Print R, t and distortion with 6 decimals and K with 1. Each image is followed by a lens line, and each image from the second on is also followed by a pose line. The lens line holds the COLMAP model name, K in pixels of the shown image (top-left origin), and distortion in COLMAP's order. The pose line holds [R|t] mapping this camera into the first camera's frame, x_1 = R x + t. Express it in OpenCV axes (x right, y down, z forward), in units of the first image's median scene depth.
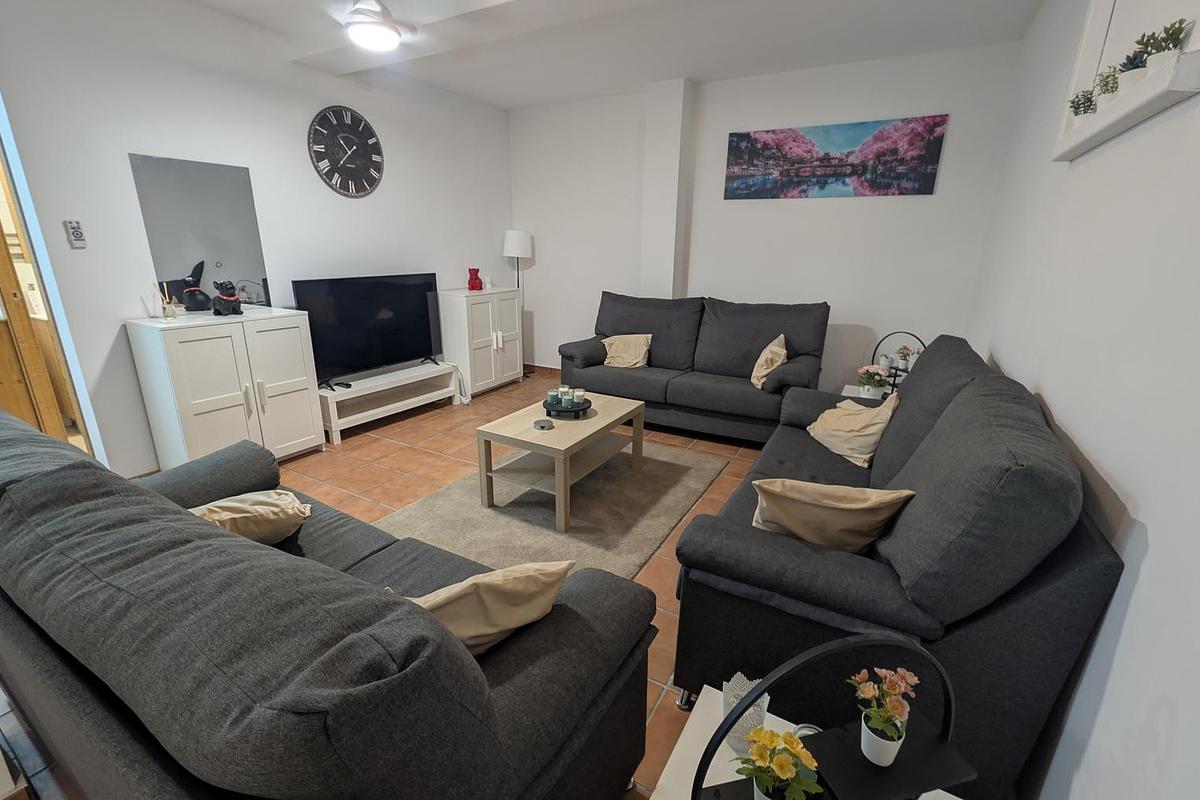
lens RADIAL K [[536.5, 0, 598.4], [0, 536.5, 403.2], [0, 0, 1]] dist [0.001132, 0.001643]
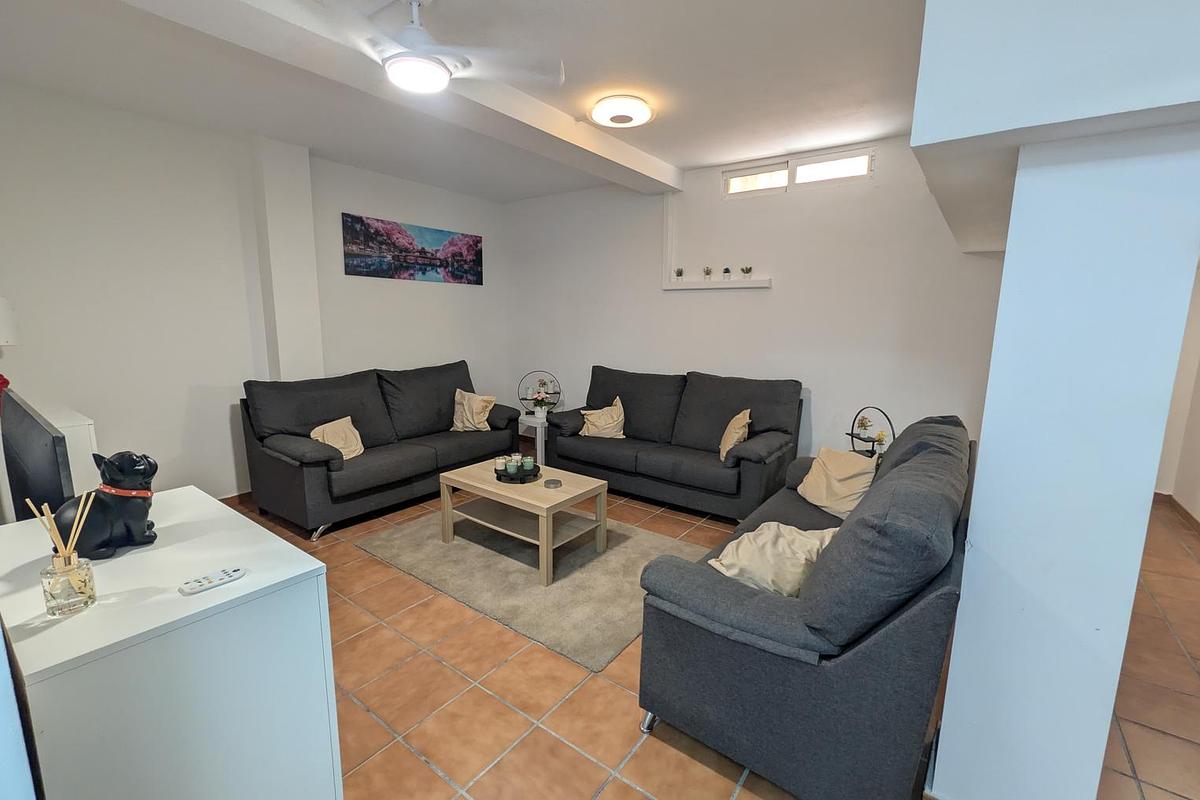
lens RADIAL K [[536.5, 0, 594.5], [0, 536.5, 404.3], [0, 0, 1]] dist [0.001132, 0.001643]
pose [[0.089095, -0.178908, 0.979823, -0.848723], [0.267701, 0.951840, 0.149457, -0.192706], [-0.959374, 0.248984, 0.132698, 0.531337]]
